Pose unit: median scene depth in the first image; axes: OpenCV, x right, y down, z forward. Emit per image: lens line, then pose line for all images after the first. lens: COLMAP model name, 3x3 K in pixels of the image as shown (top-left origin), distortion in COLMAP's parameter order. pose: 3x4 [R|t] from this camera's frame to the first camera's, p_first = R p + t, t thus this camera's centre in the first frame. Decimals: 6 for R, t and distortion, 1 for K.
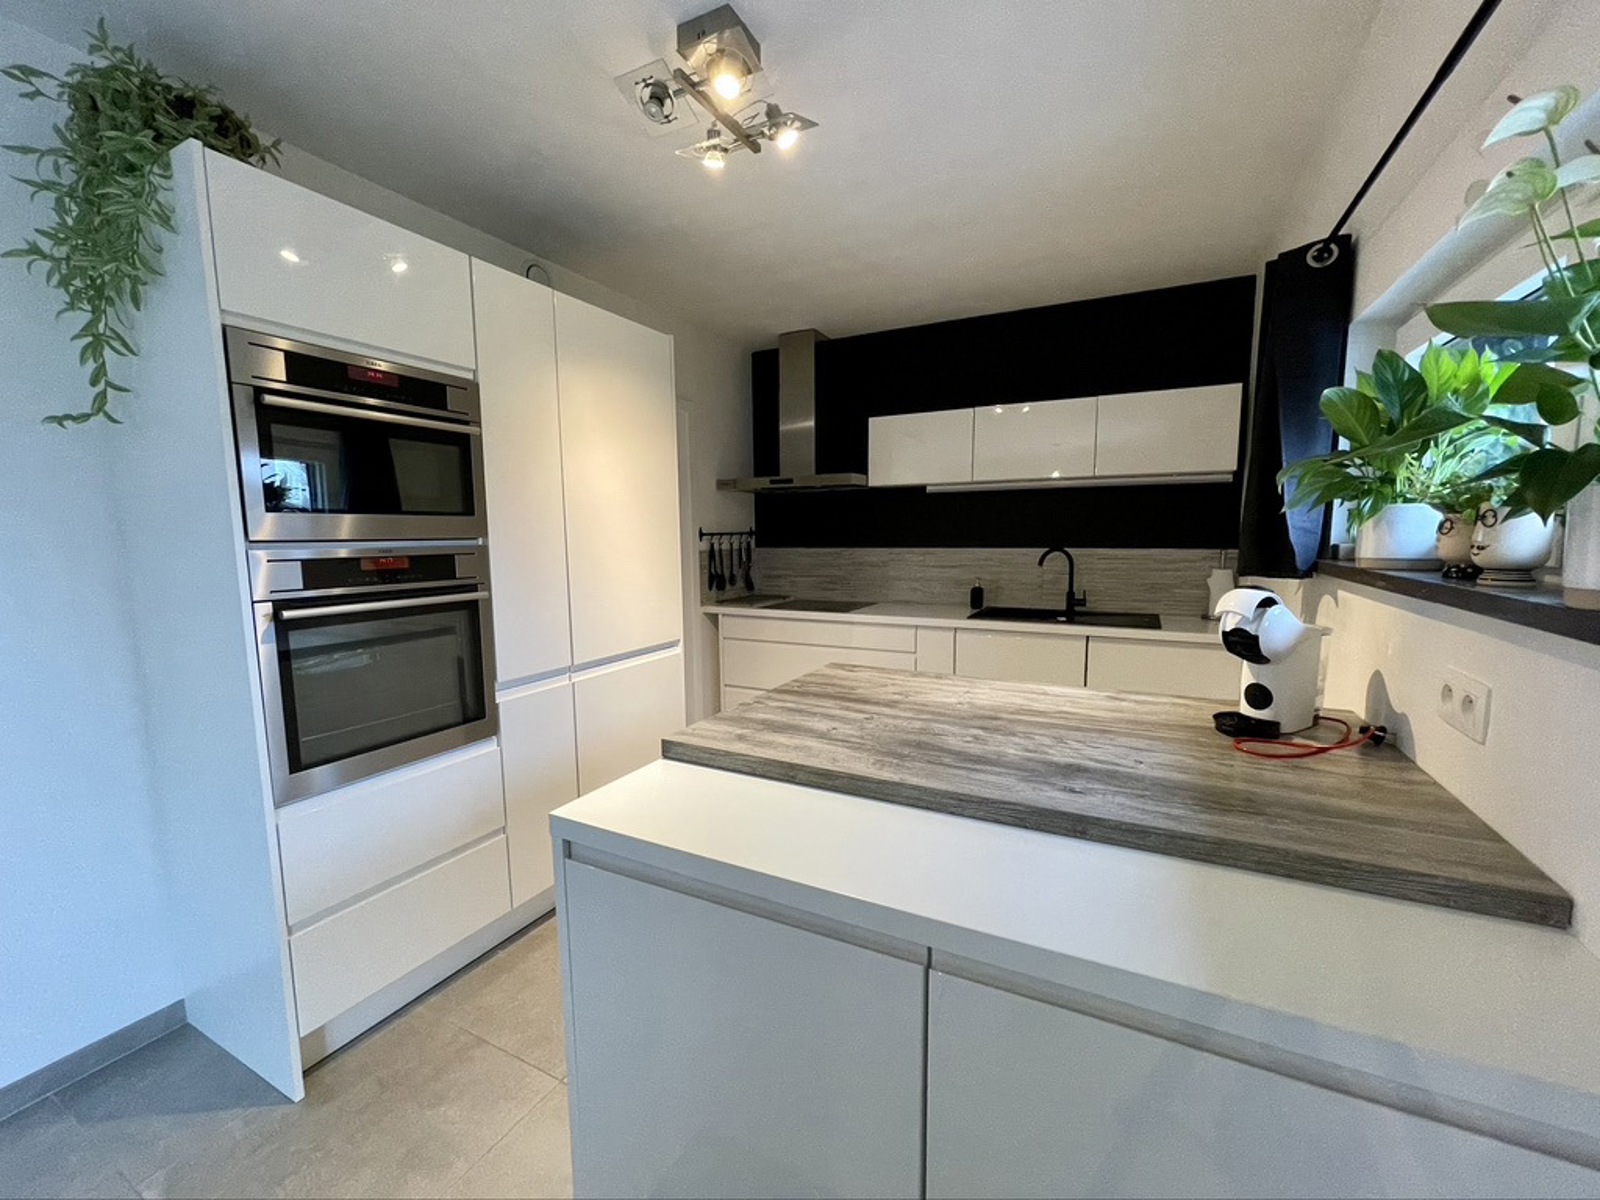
lens RADIAL K [[643.1, 0, 803.2], [0, 643.1, 610.1], [0, 0, 1]] dist [0.001075, 0.000184]
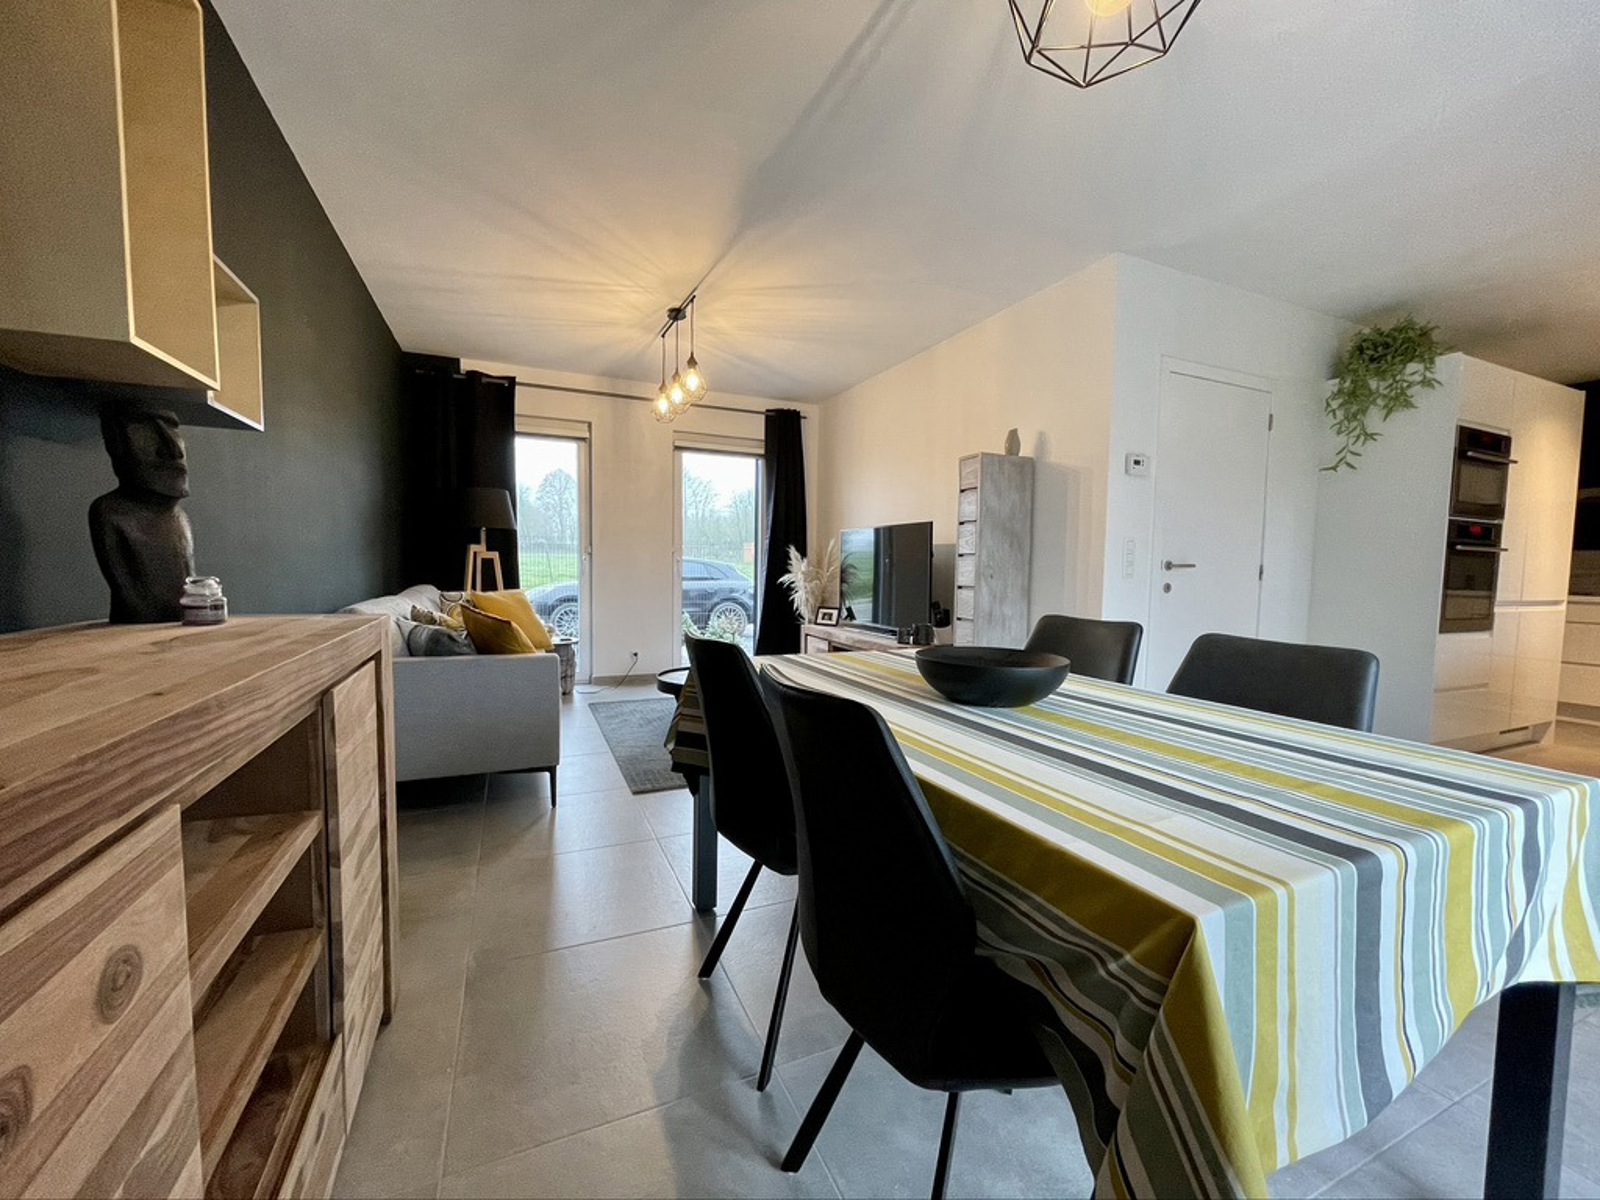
lens RADIAL K [[646.1, 0, 801.9], [0, 646.1, 609.3], [0, 0, 1]] dist [-0.000544, 0.000389]
pose [[0.783975, 0.064522, -0.617430, -1.091397], [-0.100689, 0.994631, -0.023909, 0.465774], [0.612572, 0.080912, 0.786262, -1.983654]]
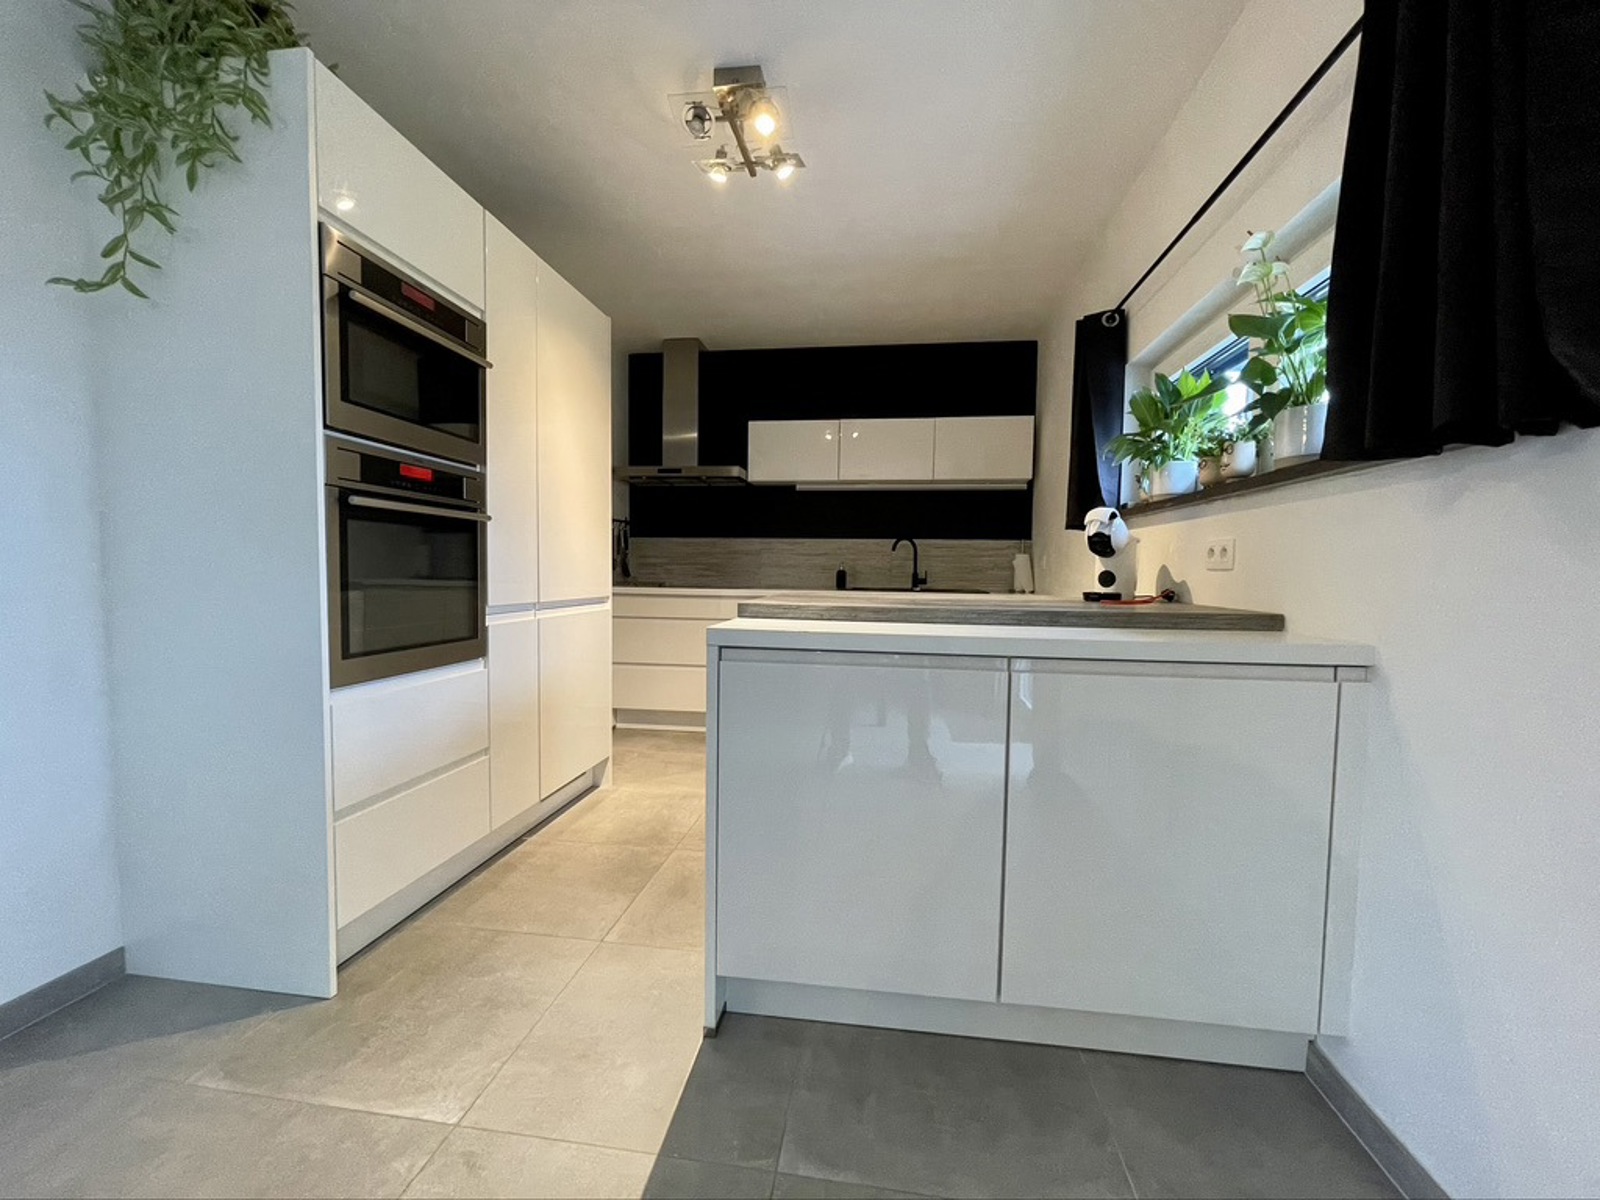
lens RADIAL K [[646.1, 0, 801.9], [0, 646.1, 609.3], [0, 0, 1]] dist [-0.000544, 0.000389]
pose [[0.943848, 0.003695, 0.330359, -0.425328], [0.017162, 0.998039, -0.060195, 0.237968], [-0.329934, 0.062485, 0.941934, -0.196274]]
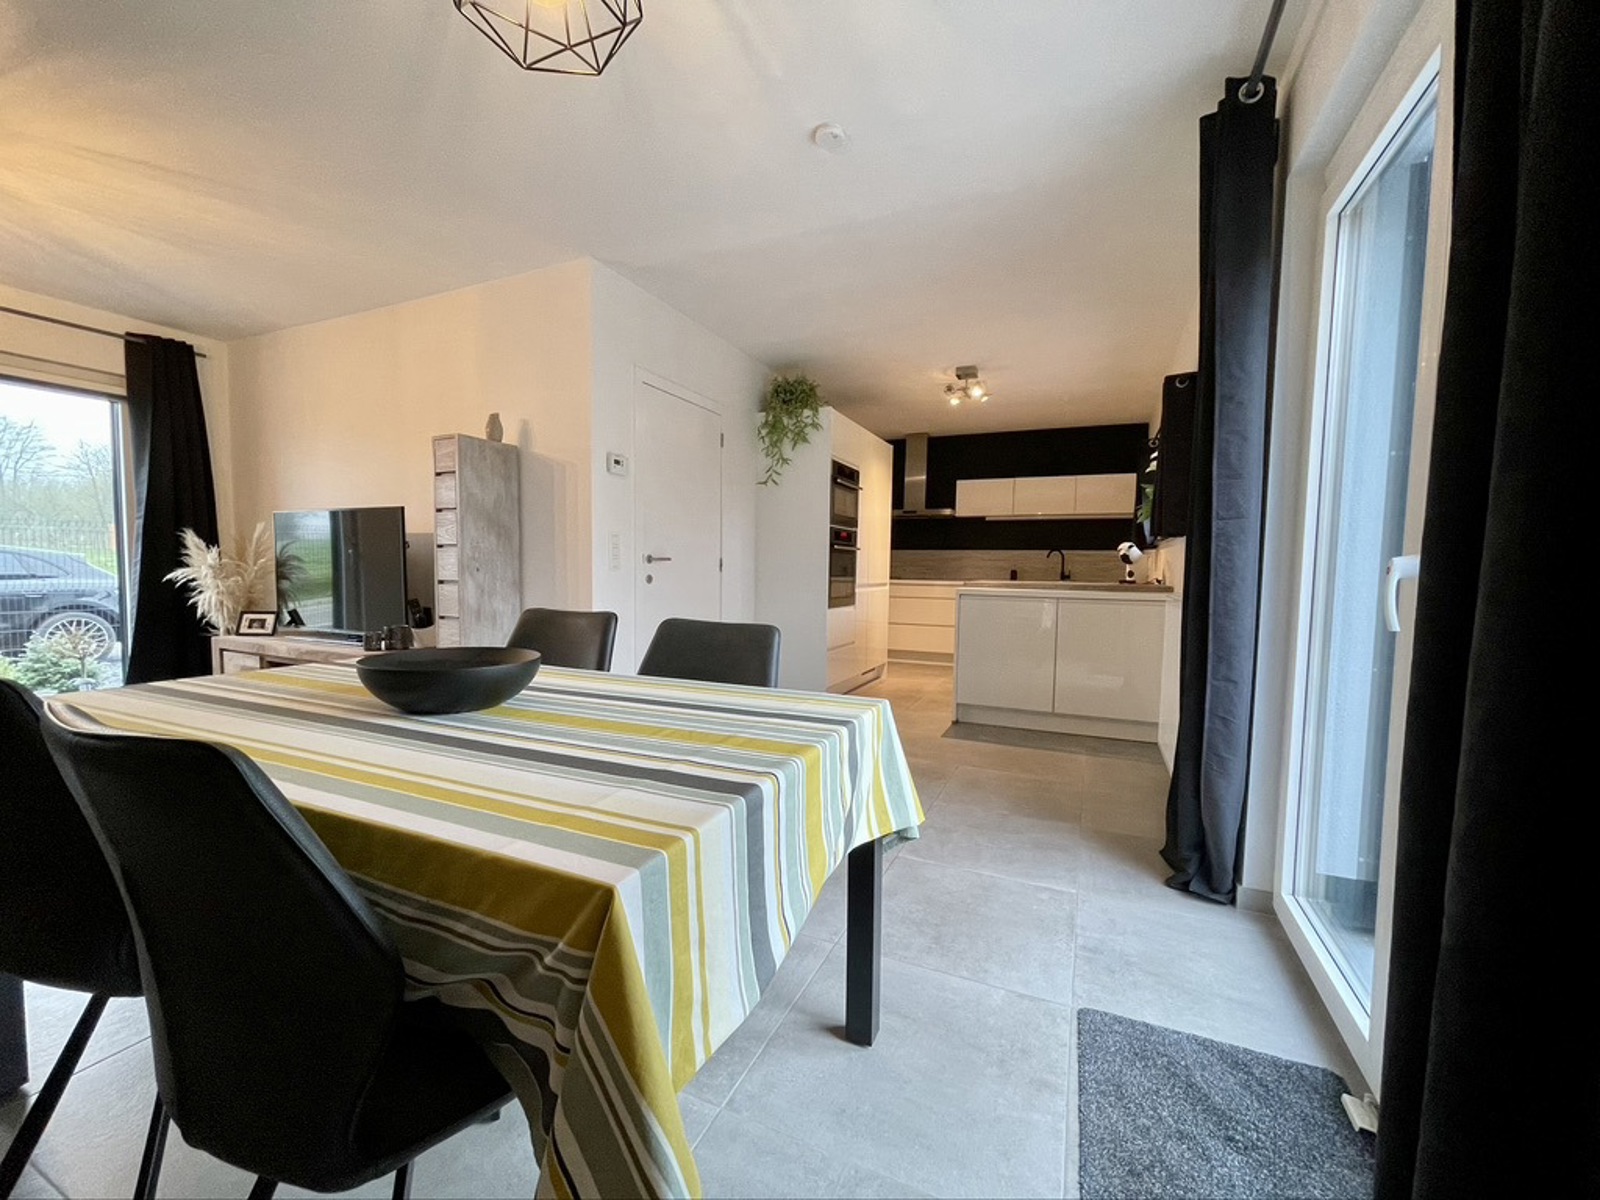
lens RADIAL K [[646.1, 0, 801.9], [0, 646.1, 609.3], [0, 0, 1]] dist [-0.000544, 0.000389]
pose [[0.998033, 0.022270, 0.058596, -1.050015], [-0.018841, 0.998113, -0.058442, 0.461936], [-0.059787, 0.057223, 0.996570, -1.956119]]
